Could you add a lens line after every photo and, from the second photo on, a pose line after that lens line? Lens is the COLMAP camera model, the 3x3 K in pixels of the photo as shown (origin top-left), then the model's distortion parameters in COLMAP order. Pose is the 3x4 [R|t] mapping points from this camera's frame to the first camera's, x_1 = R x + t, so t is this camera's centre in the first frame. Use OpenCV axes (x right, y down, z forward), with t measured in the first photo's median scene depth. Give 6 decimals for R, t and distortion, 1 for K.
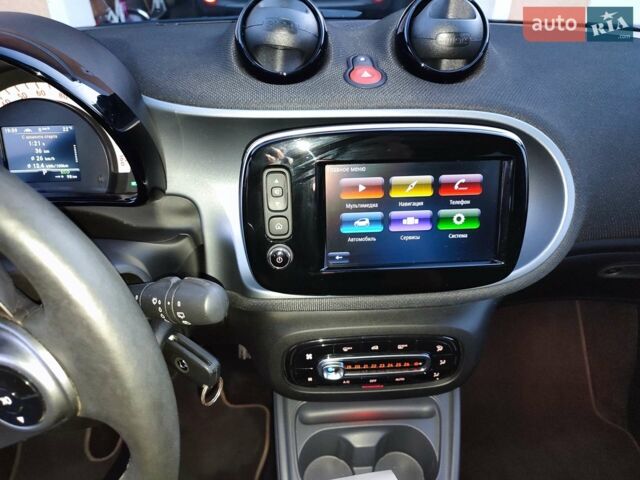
lens RADIAL K [[458.2, 0, 322.3], [0, 458.2, 243.2], [0, 0, 1]] dist [0.000395, -0.026381]
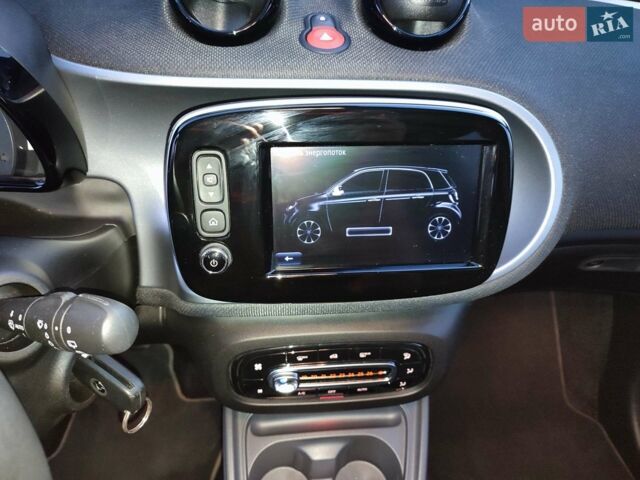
lens RADIAL K [[458.2, 0, 322.3], [0, 458.2, 243.2], [0, 0, 1]] dist [0.000395, -0.026381]
pose [[0.998519, 0.005901, 0.054091, 0.044675], [-0.009045, 0.998272, 0.058057, -0.039168], [-0.053655, -0.058460, 0.996847, 0.140568]]
